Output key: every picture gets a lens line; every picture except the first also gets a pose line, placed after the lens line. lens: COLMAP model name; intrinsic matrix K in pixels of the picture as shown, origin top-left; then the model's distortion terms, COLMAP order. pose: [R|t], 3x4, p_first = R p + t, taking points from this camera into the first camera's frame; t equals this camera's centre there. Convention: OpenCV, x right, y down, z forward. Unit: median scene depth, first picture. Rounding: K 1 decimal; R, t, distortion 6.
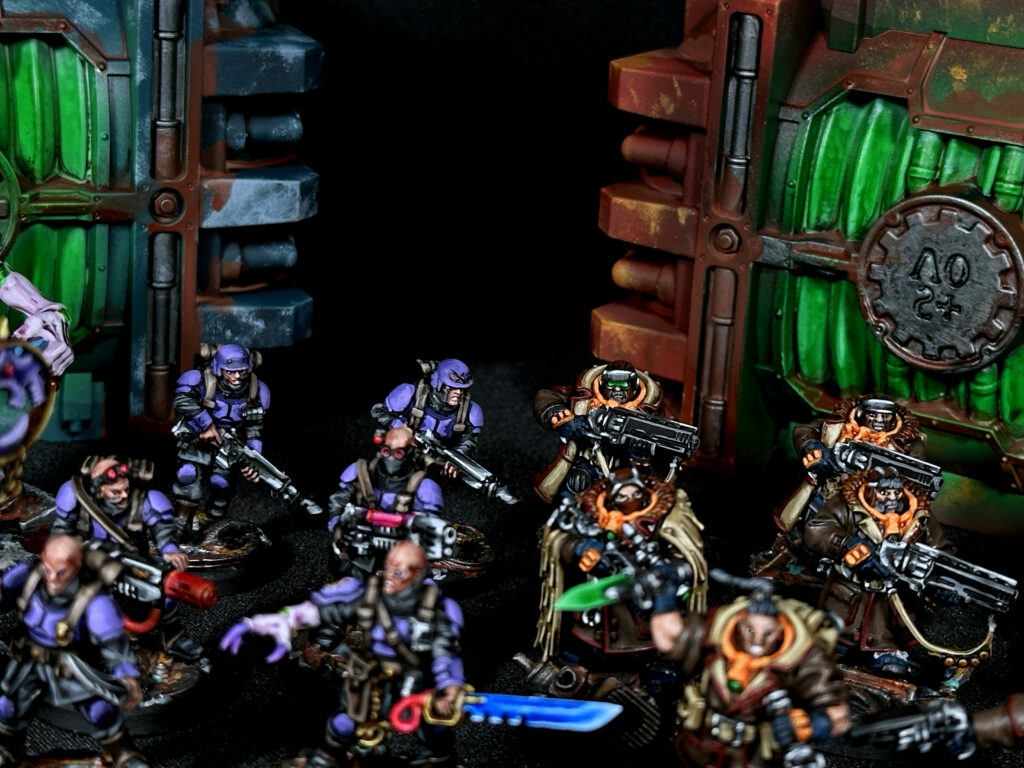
lens RADIAL K [[2478.6, 0, 510.7], [0, 2478.6, 406.9], [0, 0, 1]] dist [0.118906, 0.192875]
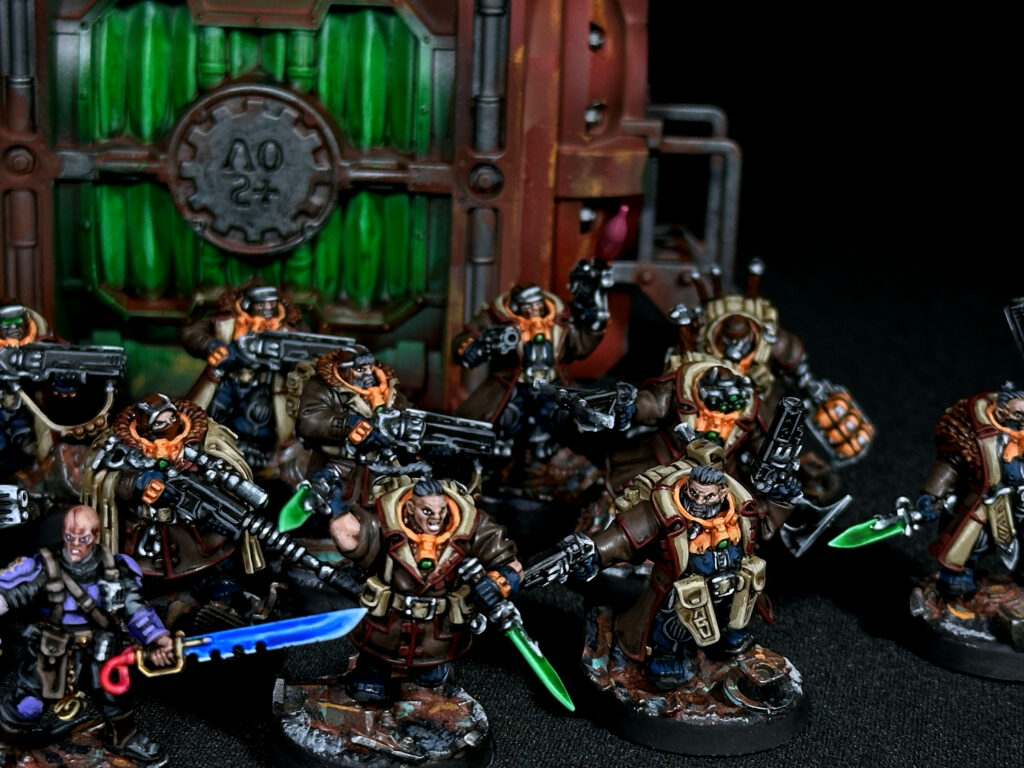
lens RADIAL K [[2478.6, 0, 510.7], [0, 2478.6, 406.9], [0, 0, 1]] dist [0.118906, 0.192875]
pose [[0.834831, -0.206165, 0.510444, -0.319244], [0.179736, 0.978491, 0.101248, -0.042805], [-0.520338, 0.007221, 0.853930, 0.060576]]
